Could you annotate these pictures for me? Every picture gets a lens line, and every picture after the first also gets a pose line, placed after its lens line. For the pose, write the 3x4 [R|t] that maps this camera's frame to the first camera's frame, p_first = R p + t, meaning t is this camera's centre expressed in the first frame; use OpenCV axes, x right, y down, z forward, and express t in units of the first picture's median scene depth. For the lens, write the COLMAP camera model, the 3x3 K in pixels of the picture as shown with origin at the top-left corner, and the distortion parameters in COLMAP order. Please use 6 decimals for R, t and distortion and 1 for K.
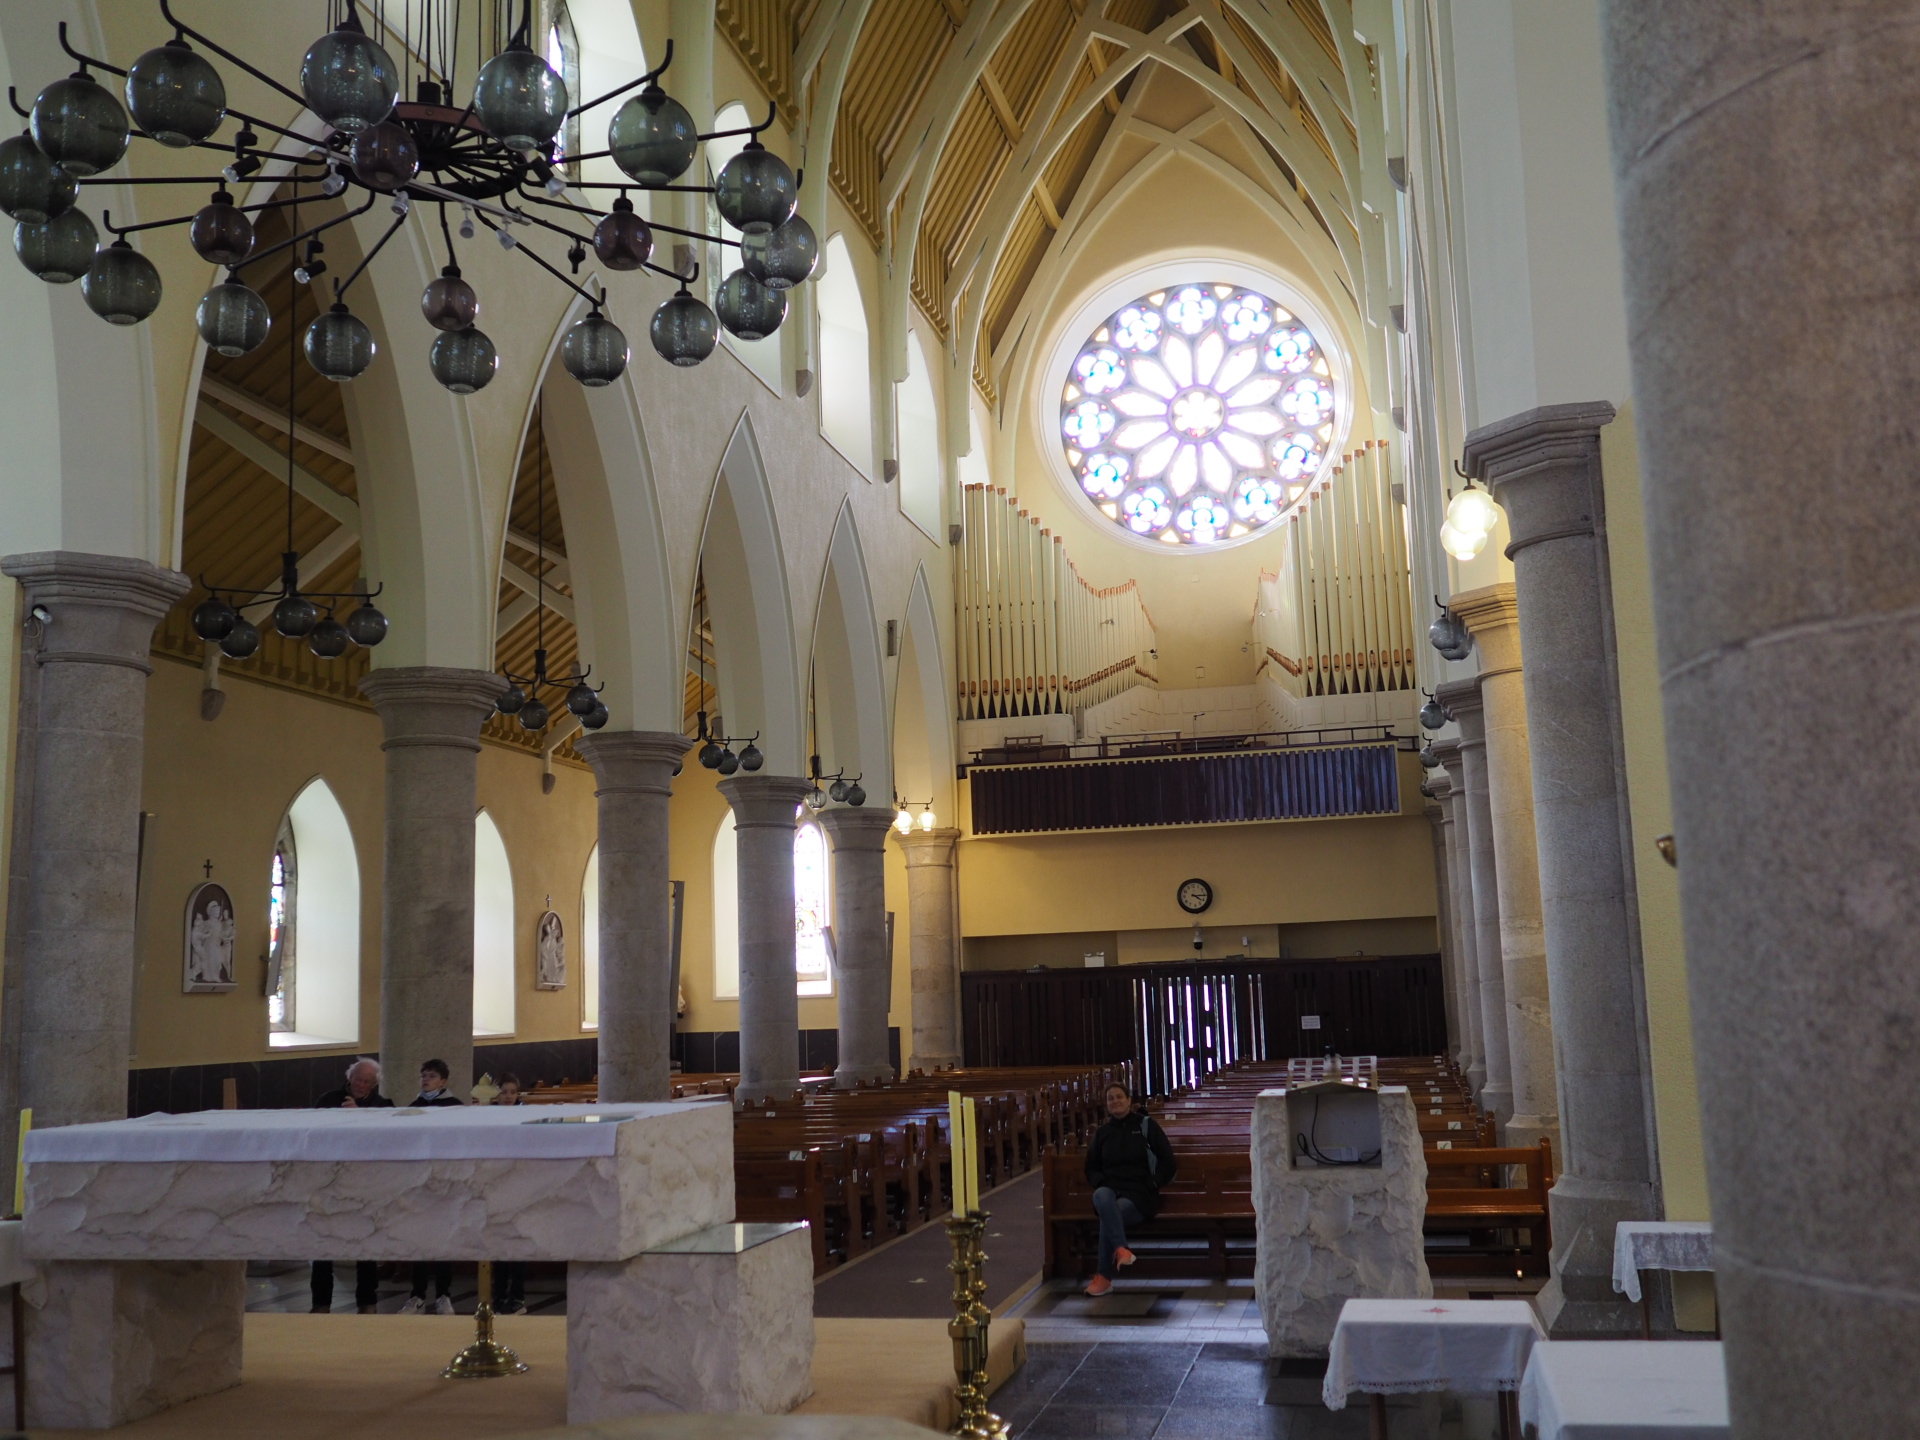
lens RADIAL K [[1946.2, 0, 960.0], [0, 1946.2, 720.0], [0, 0, 1]] dist [-0.002886, -0.009045]
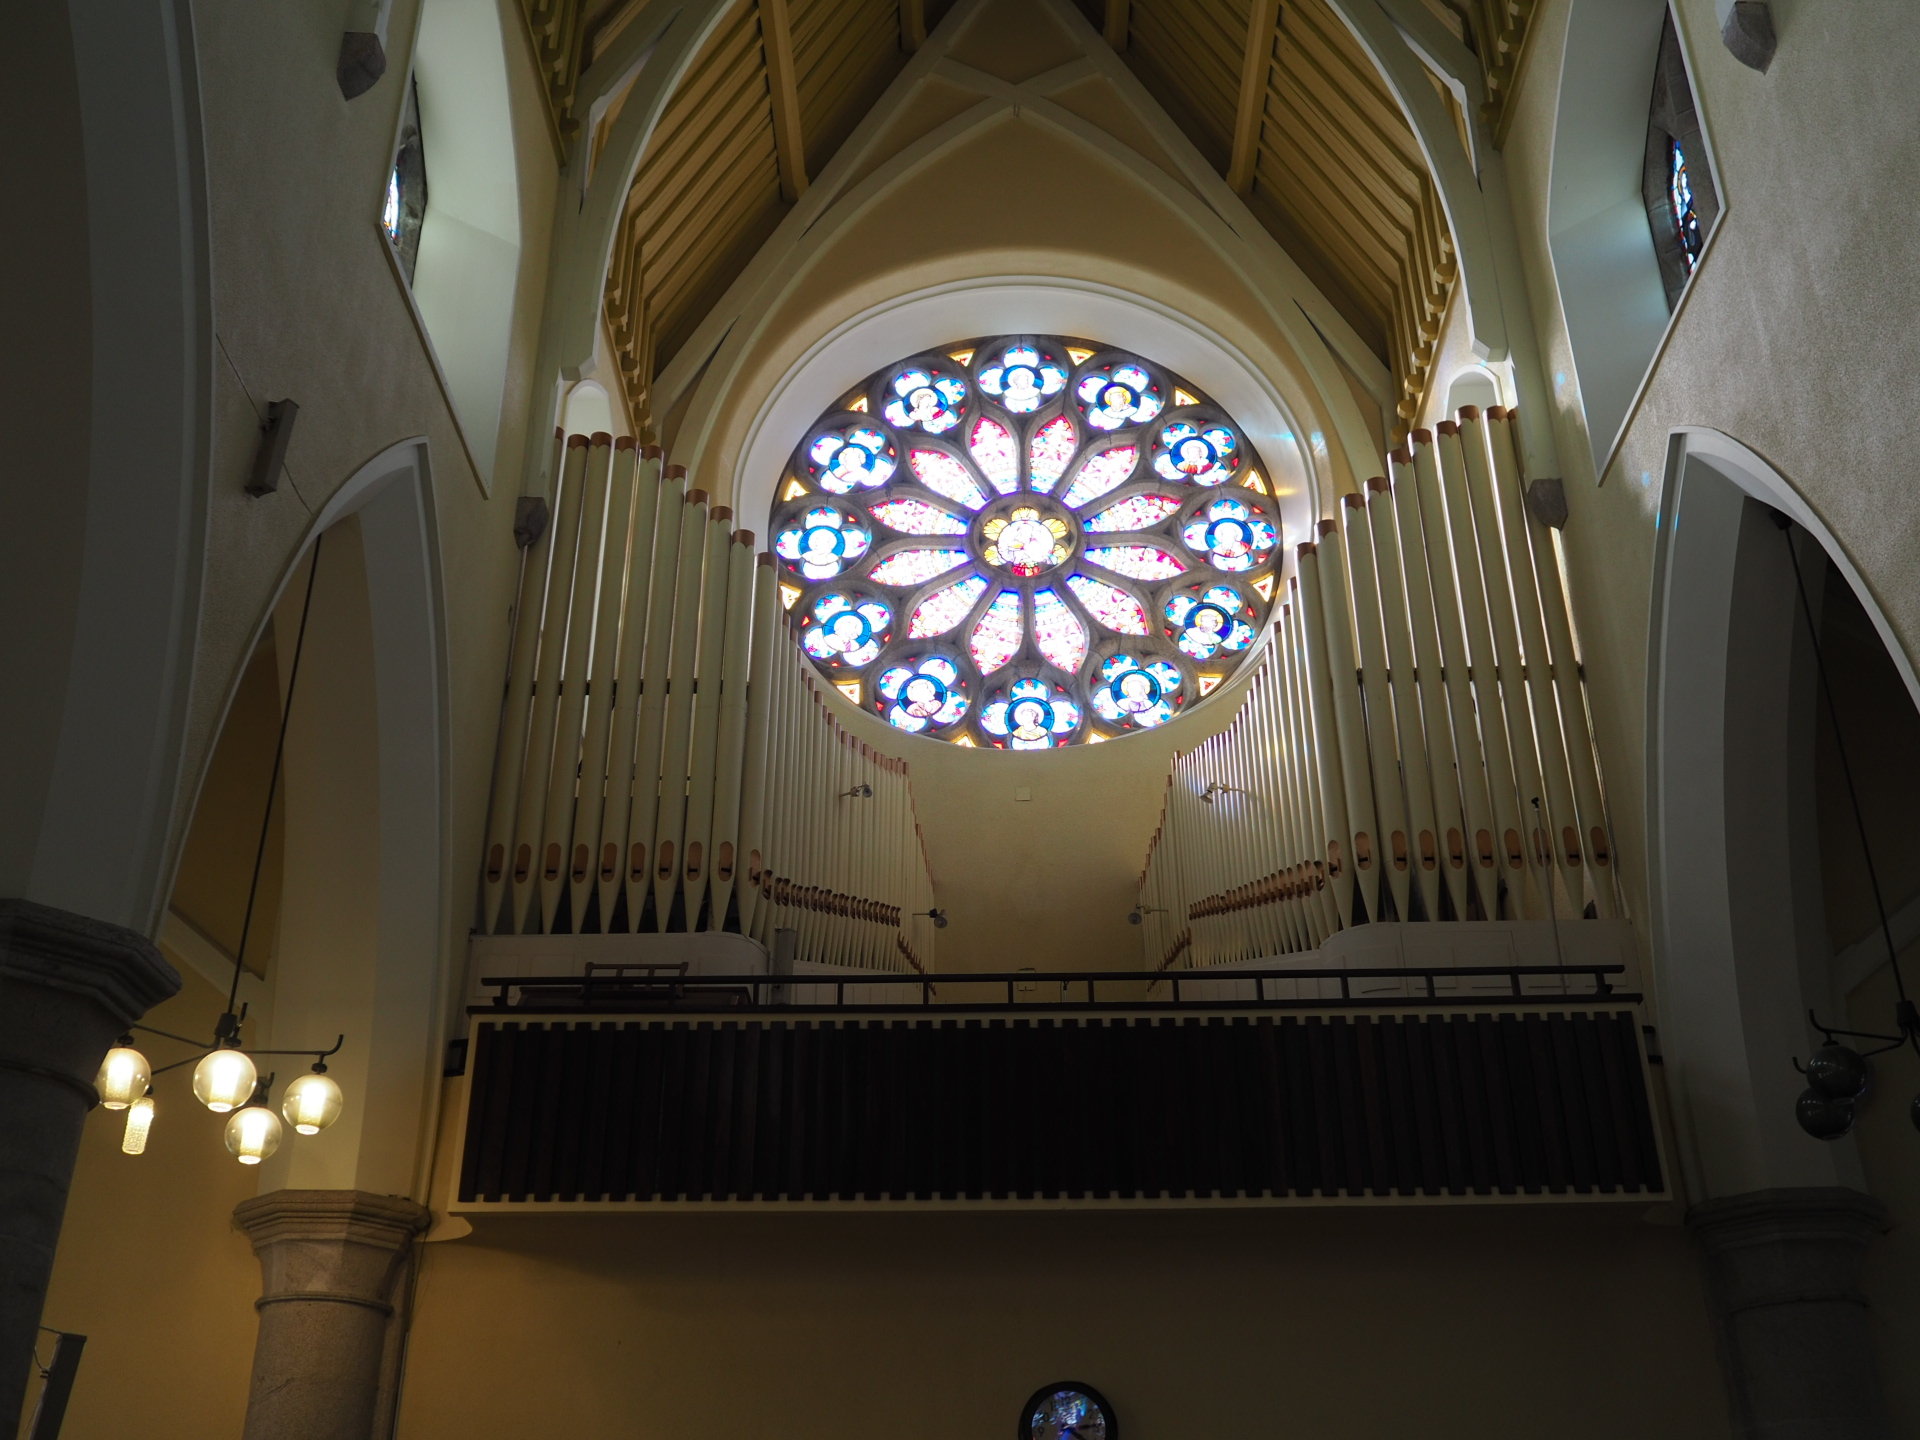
lens RADIAL K [[1946.2, 0, 960.0], [0, 1946.2, 720.0], [0, 0, 1]] dist [-0.002886, -0.009045]
pose [[0.978550, 0.124529, 0.164110, 0.022268], [-0.058586, 0.931944, -0.357838, 0.082336], [-0.197503, 0.340548, 0.919250, 0.530475]]
